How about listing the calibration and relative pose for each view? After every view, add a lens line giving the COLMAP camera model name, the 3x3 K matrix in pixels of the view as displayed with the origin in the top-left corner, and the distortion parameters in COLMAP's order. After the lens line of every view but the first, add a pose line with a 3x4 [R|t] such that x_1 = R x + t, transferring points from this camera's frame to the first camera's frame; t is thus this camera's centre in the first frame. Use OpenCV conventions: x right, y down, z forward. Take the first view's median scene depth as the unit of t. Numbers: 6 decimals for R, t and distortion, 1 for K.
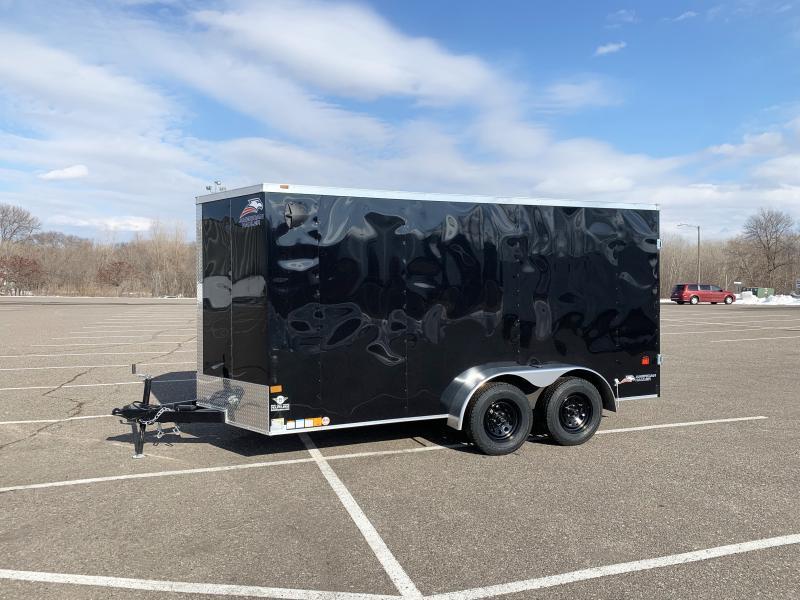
lens RADIAL K [[618.9, 0, 403.5], [0, 618.9, 303.4], [0, 0, 1]] dist [-0.000875, -0.004069]
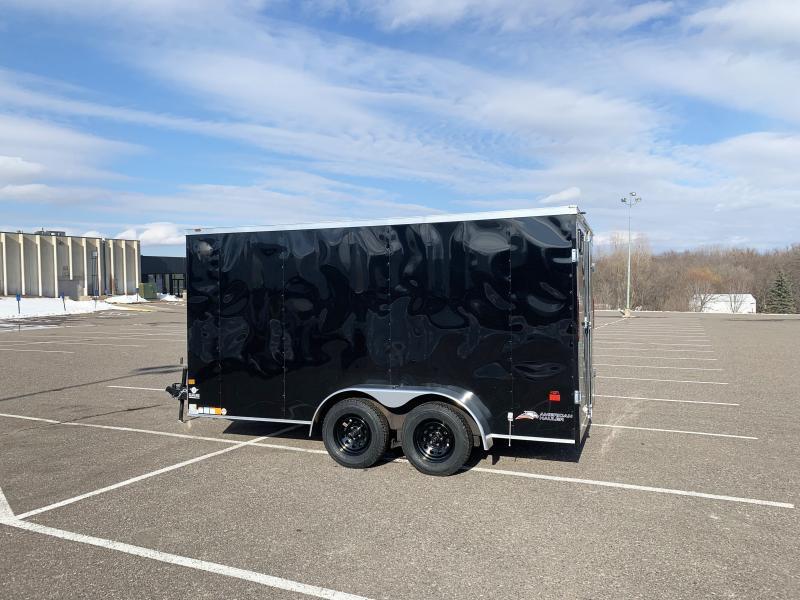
lens RADIAL K [[617.8, 0, 404.2], [0, 617.8, 298.1], [0, 0, 1]] dist [0.000482, -0.009051]
pose [[0.734709, 0.000728, -0.678382, 0.875097], [-0.019414, 0.999612, -0.019954, -0.020499], [0.678104, 0.027830, 0.734439, 0.275461]]
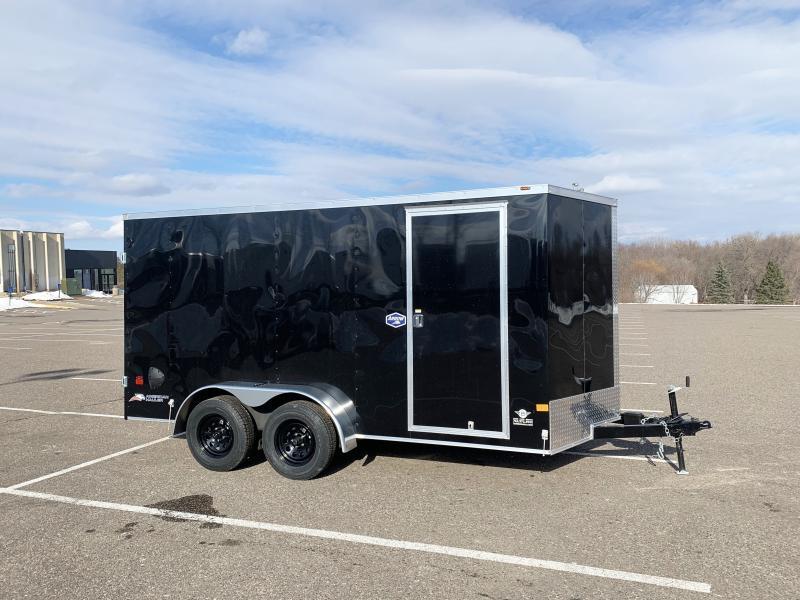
lens RADIAL K [[619.3, 0, 405.3], [0, 619.3, 297.9], [0, 0, 1]] dist [-0.005390, 0.002687]
pose [[0.783482, -0.000062, -0.621414, 0.833651], [-0.008750, 0.999900, -0.011131, -0.026101], [0.621353, 0.014158, 0.783403, 0.606429]]
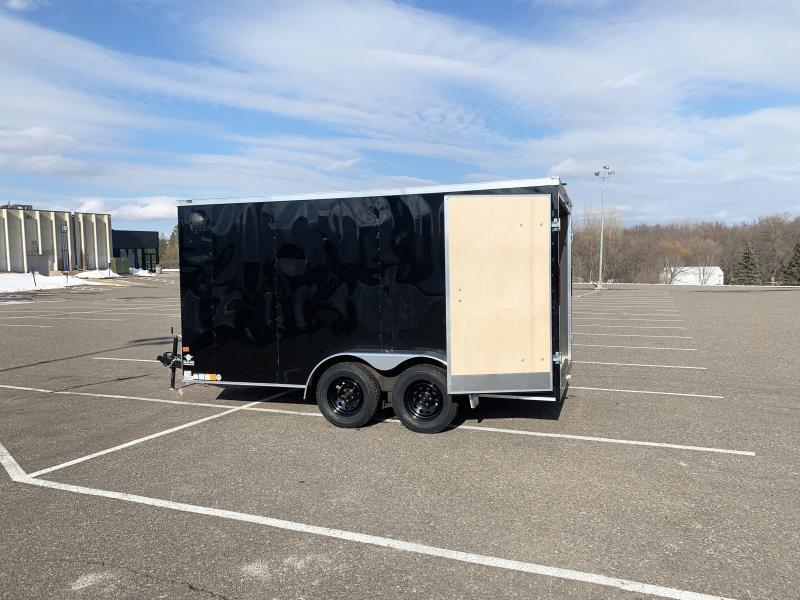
lens RADIAL K [[617.8, 0, 404.2], [0, 617.8, 298.1], [0, 0, 1]] dist [0.000482, -0.009051]
pose [[0.761716, 0.024206, -0.647459, 0.886343], [-0.013837, 0.999682, 0.021095, -0.008891], [0.647763, -0.007110, 0.761808, 0.227119]]
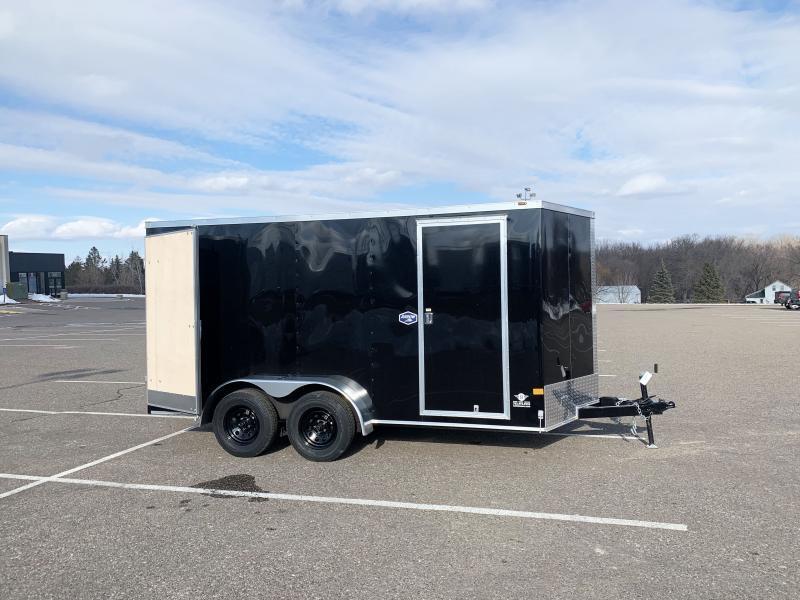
lens RADIAL K [[617.0, 0, 409.0], [0, 617.0, 296.9], [0, 0, 1]] dist [0.000620, -0.008298]
pose [[0.832553, -0.008533, -0.553879, 0.829657], [-0.000579, 0.999867, -0.016275, -0.022287], [0.553945, 0.013871, 0.832438, 0.462882]]
